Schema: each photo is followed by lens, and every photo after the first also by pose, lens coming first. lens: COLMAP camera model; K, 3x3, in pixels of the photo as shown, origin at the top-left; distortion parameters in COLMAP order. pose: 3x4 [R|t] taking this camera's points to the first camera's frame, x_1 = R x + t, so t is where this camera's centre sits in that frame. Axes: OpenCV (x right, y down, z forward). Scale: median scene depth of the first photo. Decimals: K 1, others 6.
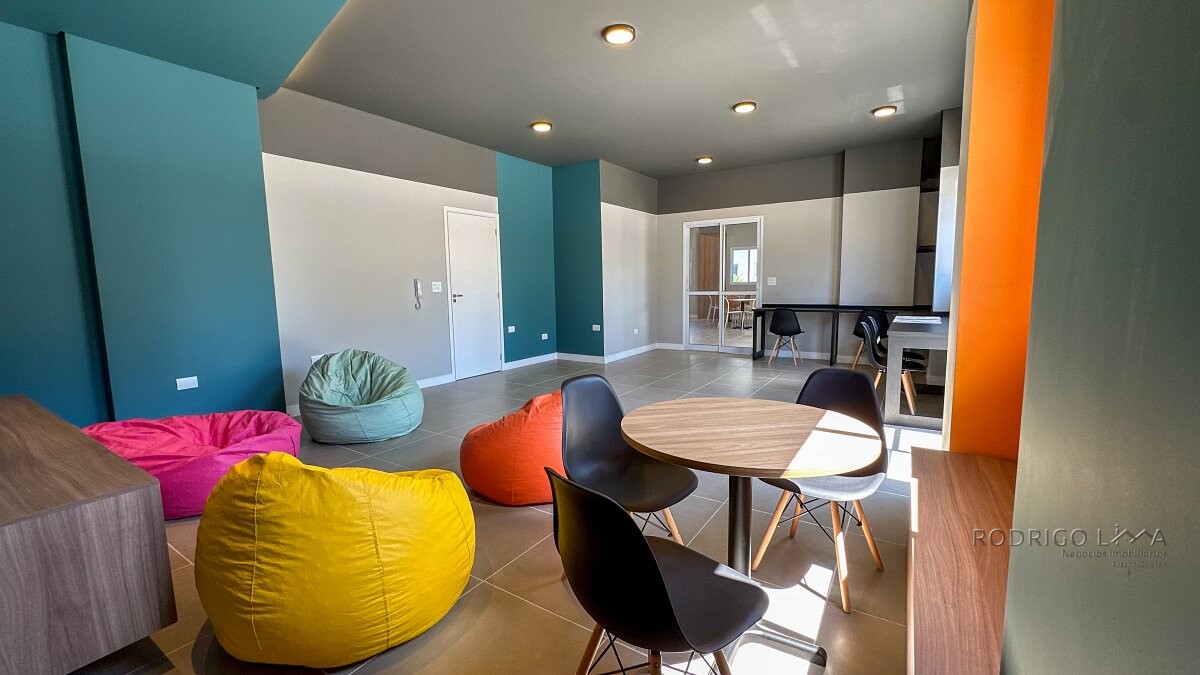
lens RADIAL K [[481.1, 0, 595.5], [0, 481.1, 337.8], [0, 0, 1]] dist [0.000589, -0.000004]
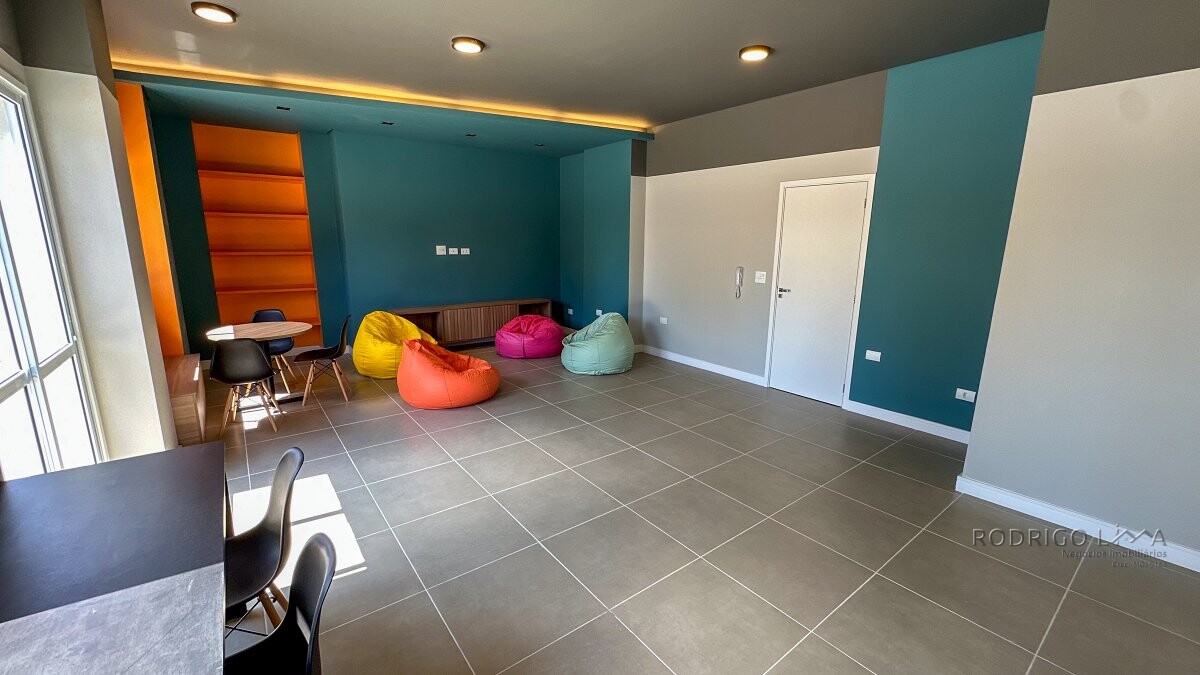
lens RADIAL K [[481.1, 0, 595.5], [0, 481.1, 337.8], [0, 0, 1]] dist [0.000589, -0.000004]
pose [[-0.311389, 0.211047, -0.926551, 0.595476], [-0.109289, 0.960603, 0.255533, -0.184439], [0.943977, 0.180831, -0.276056, 0.933007]]
